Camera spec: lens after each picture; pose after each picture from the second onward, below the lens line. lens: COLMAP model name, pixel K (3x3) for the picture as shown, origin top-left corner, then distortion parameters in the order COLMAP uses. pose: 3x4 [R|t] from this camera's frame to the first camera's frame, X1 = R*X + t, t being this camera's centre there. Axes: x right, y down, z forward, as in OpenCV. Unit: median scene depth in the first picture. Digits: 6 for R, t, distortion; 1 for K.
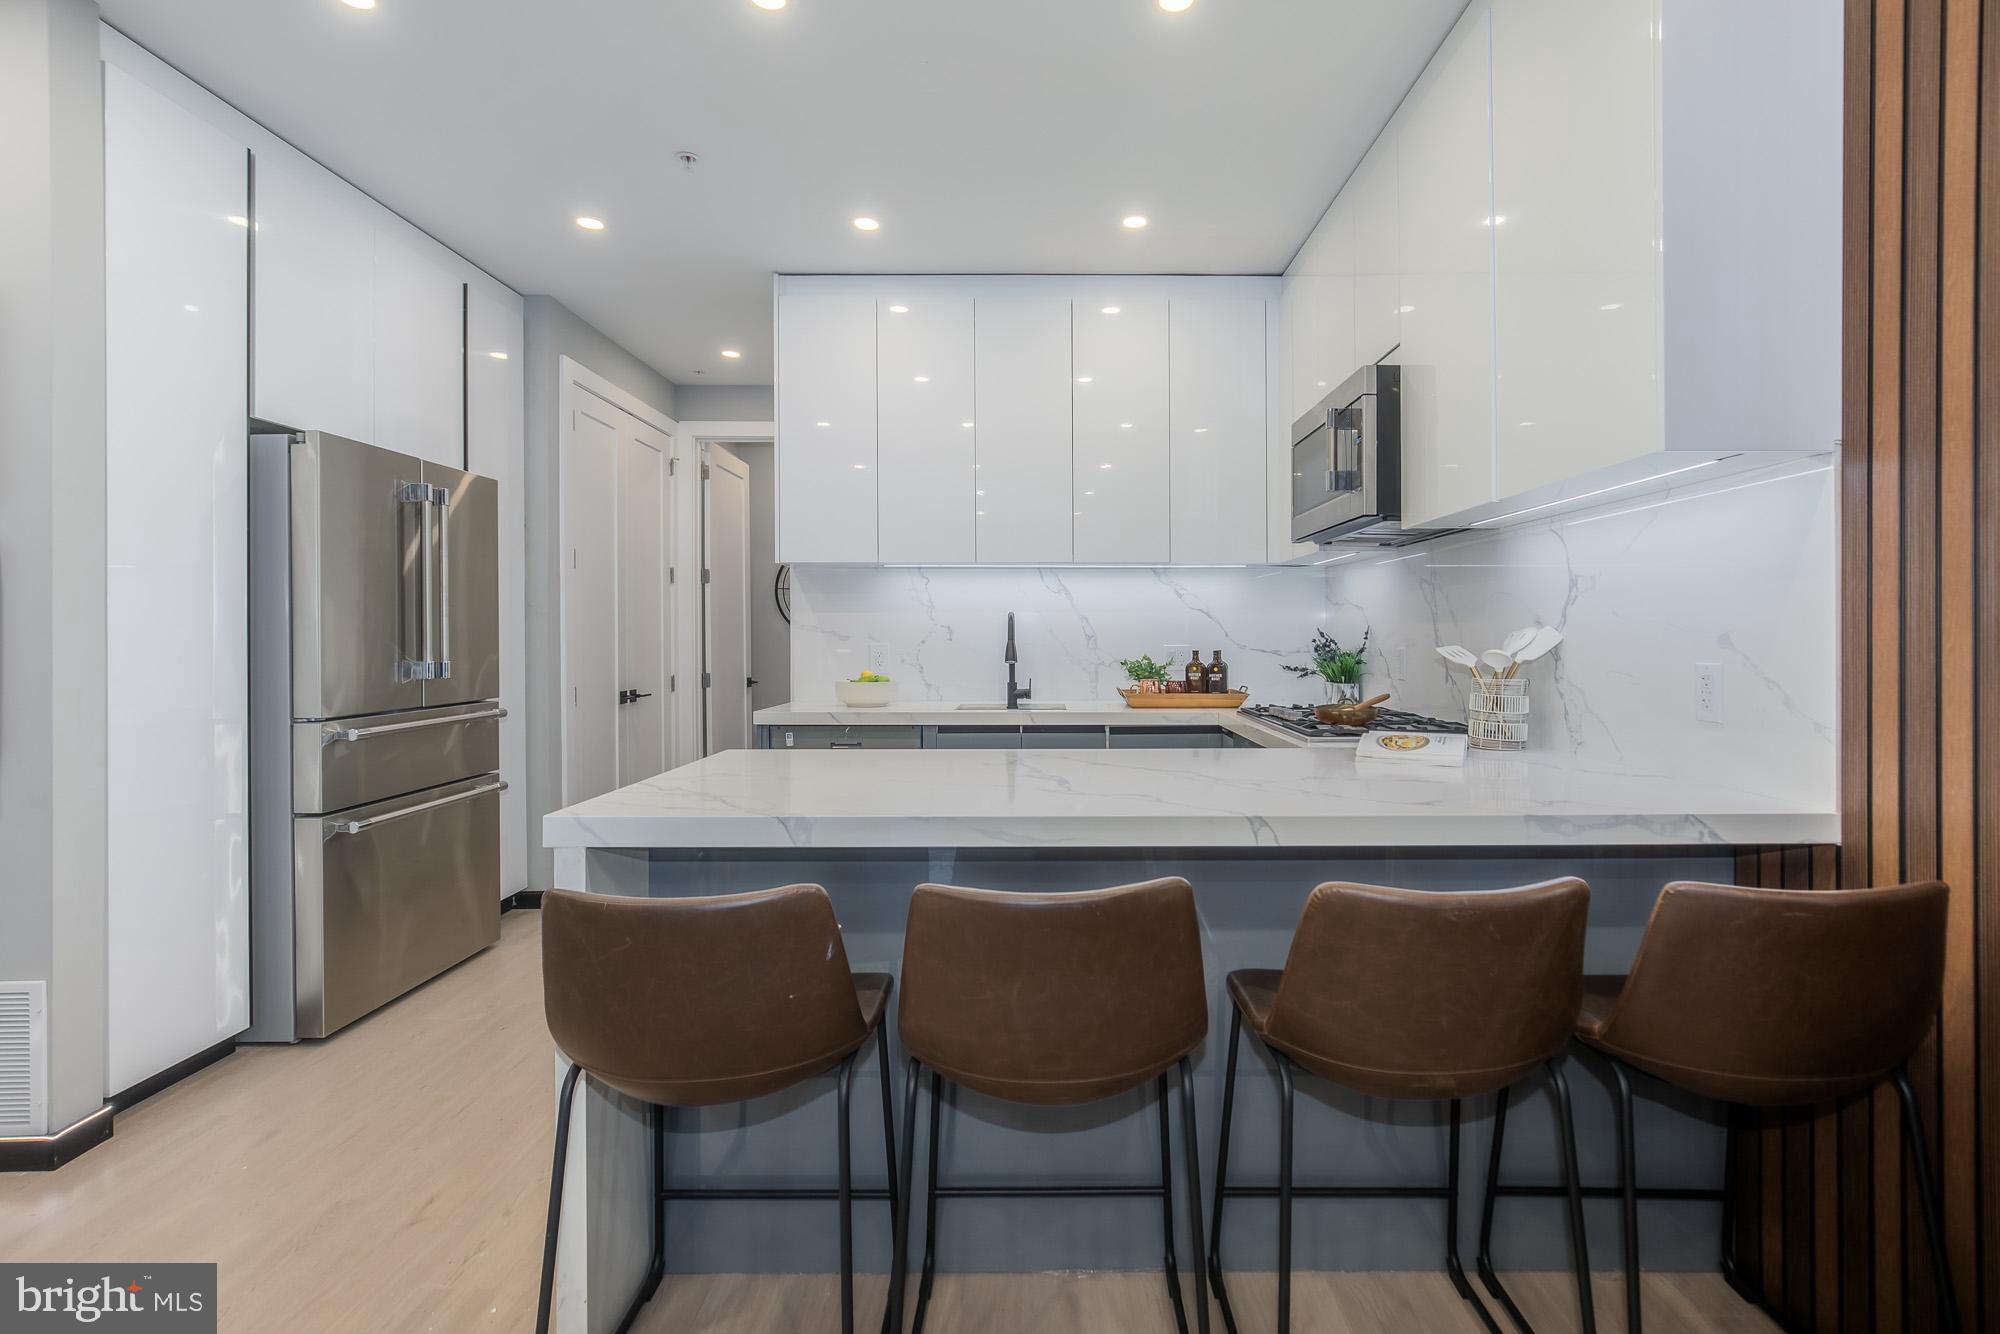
lens RADIAL K [[948.3, 0, 1030.3], [0, 948.3, 639.7], [0, 0, 1]] dist [-0.019122, 0.008216]
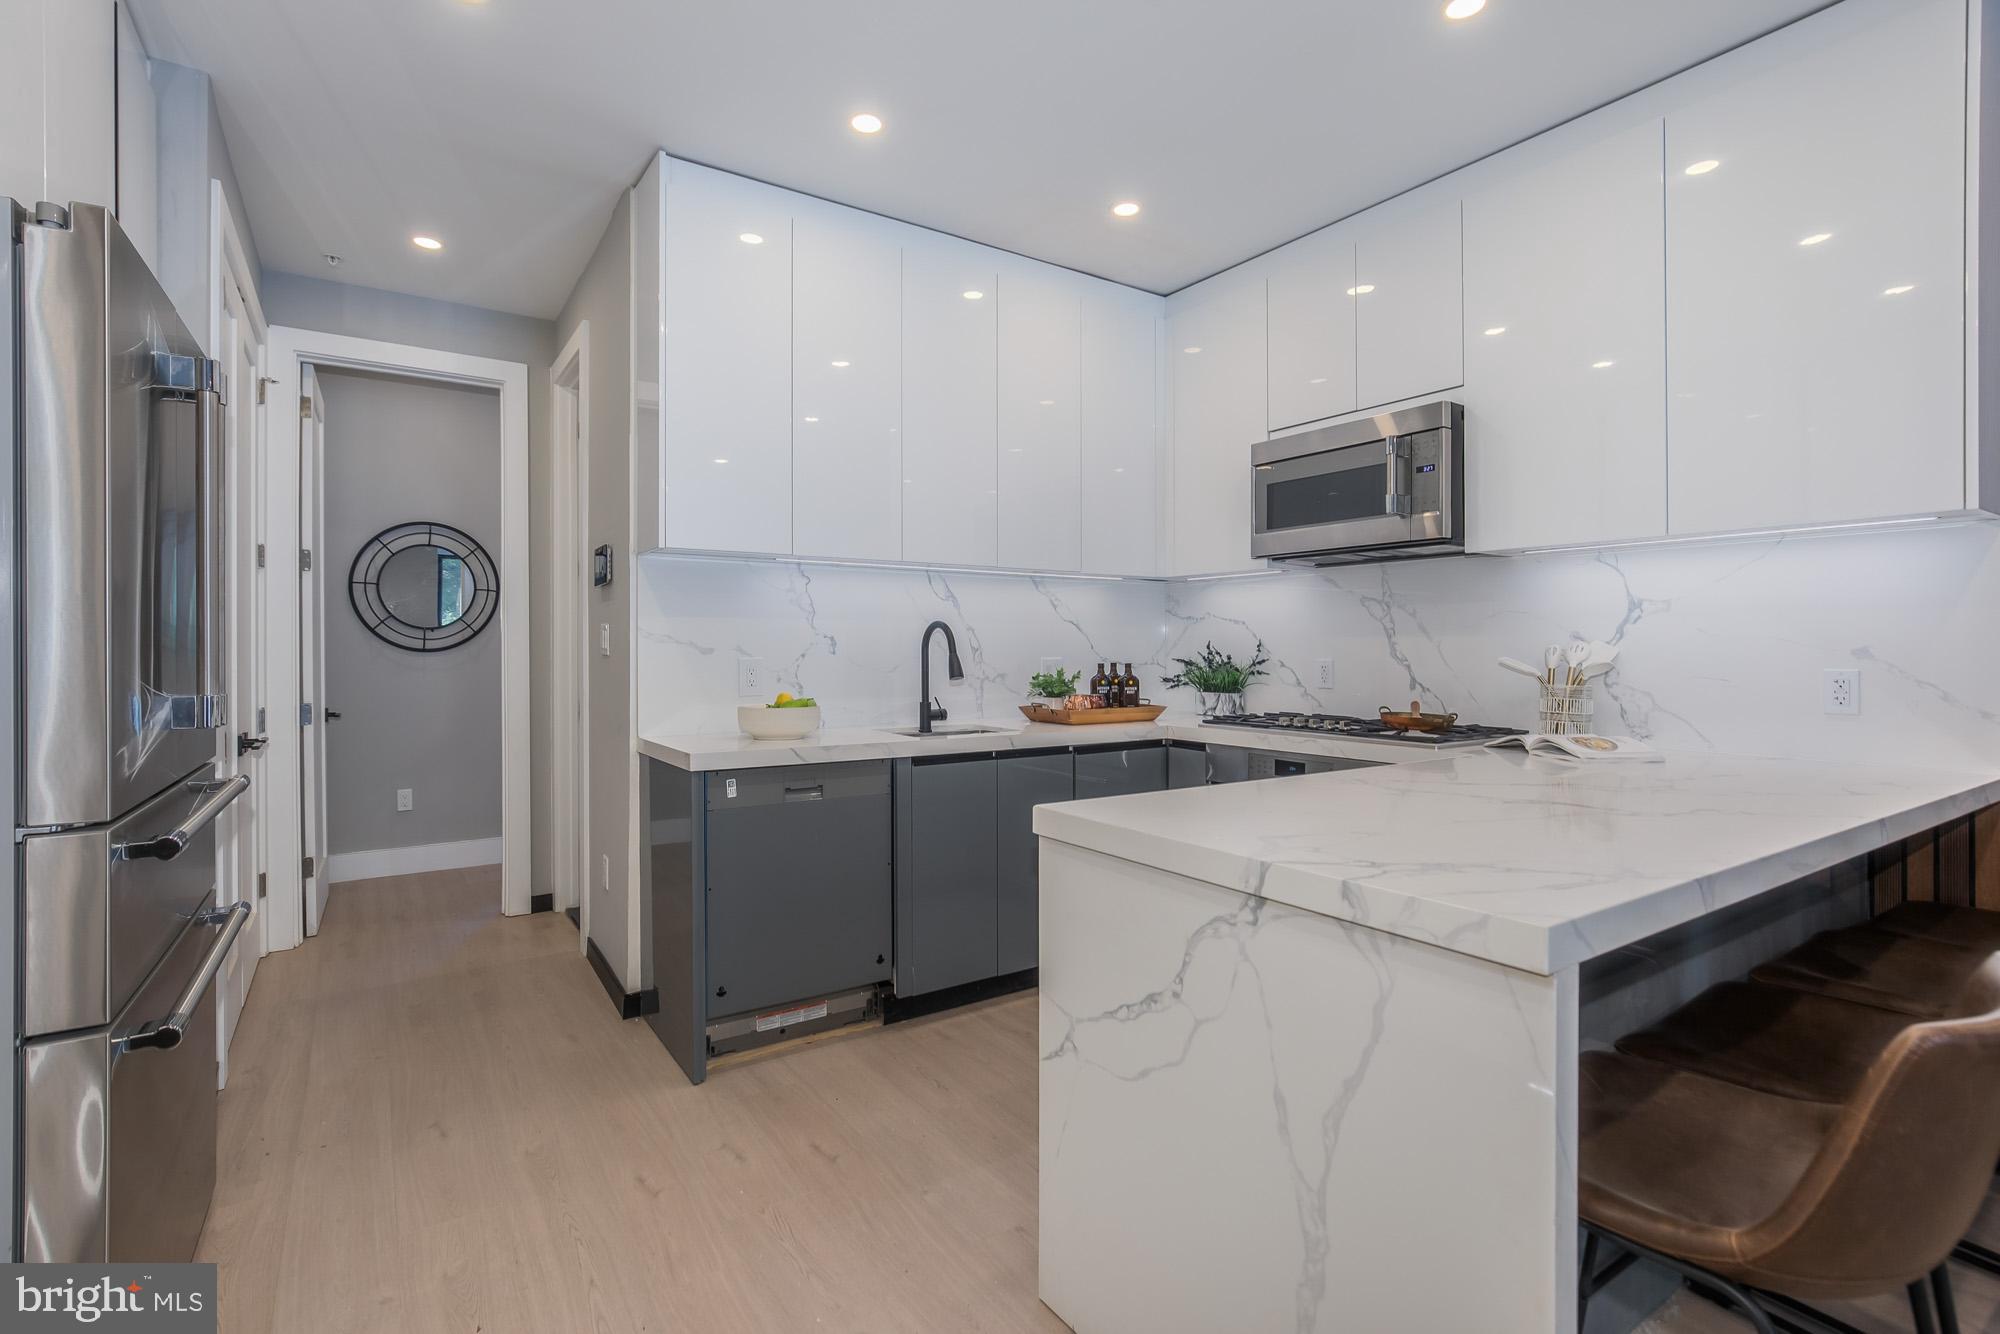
lens RADIAL K [[948.3, 0, 1016.2], [0, 948.3, 651.7], [0, 0, 1]] dist [-0.019122, 0.008216]
pose [[0.830233, -0.000661, 0.557416, -0.448574], [0.001007, 0.999999, -0.000314, -0.000331], [-0.557416, 0.000822, 0.830233, 0.248972]]
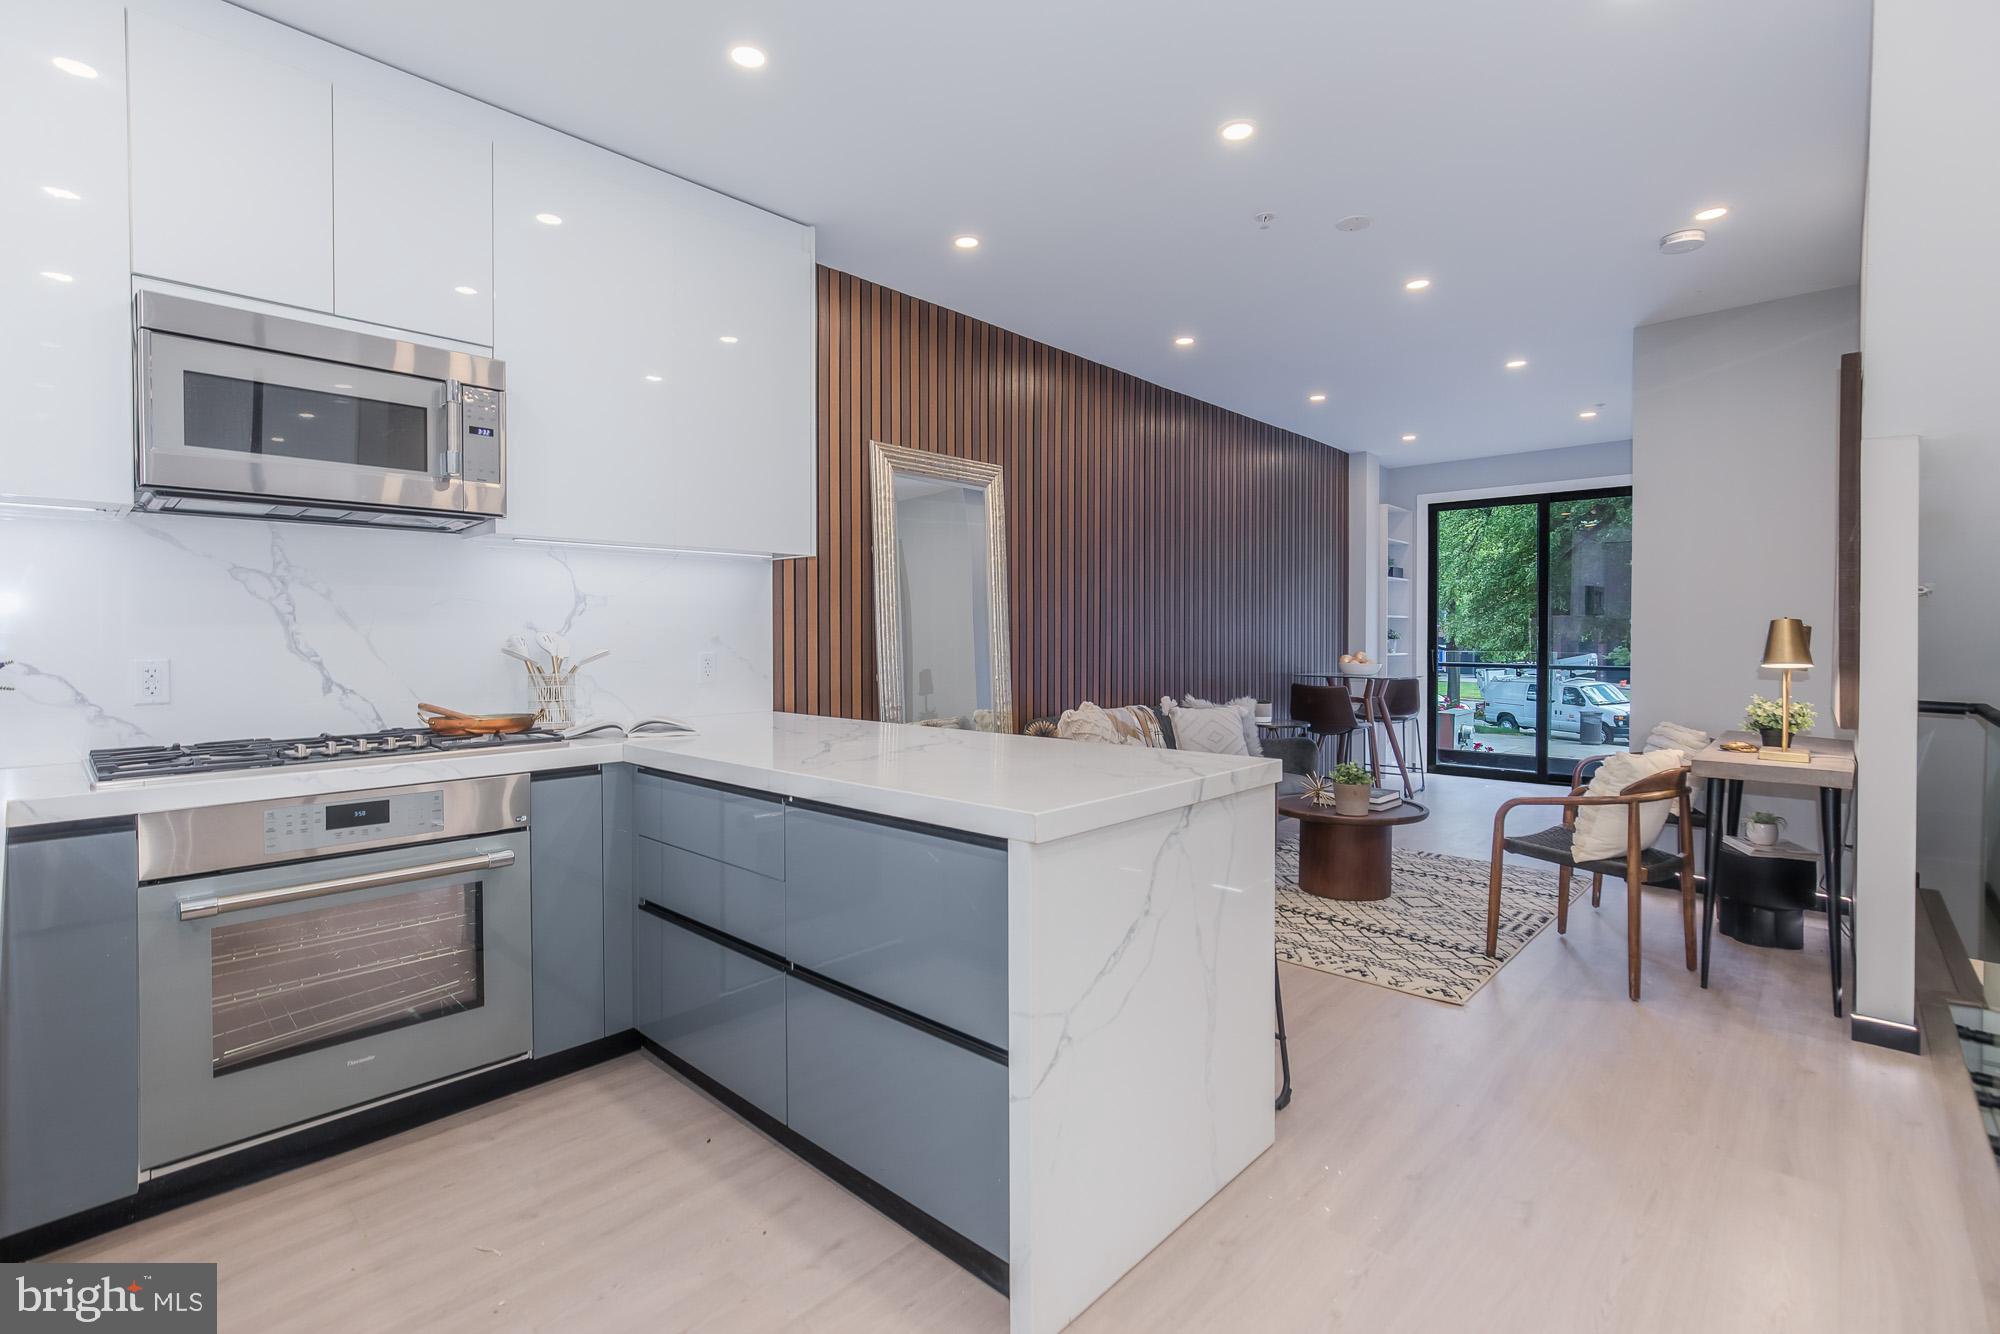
lens RADIAL K [[948.3, 0, 962.2], [0, 948.3, 651.5], [0, 0, 1]] dist [-0.019122, 0.008216]
pose [[-0.724664, -0.009894, 0.689032, -0.445942], [0.006679, 0.999749, 0.021380, -0.006118], [-0.689070, 0.020096, -0.724416, 0.932337]]
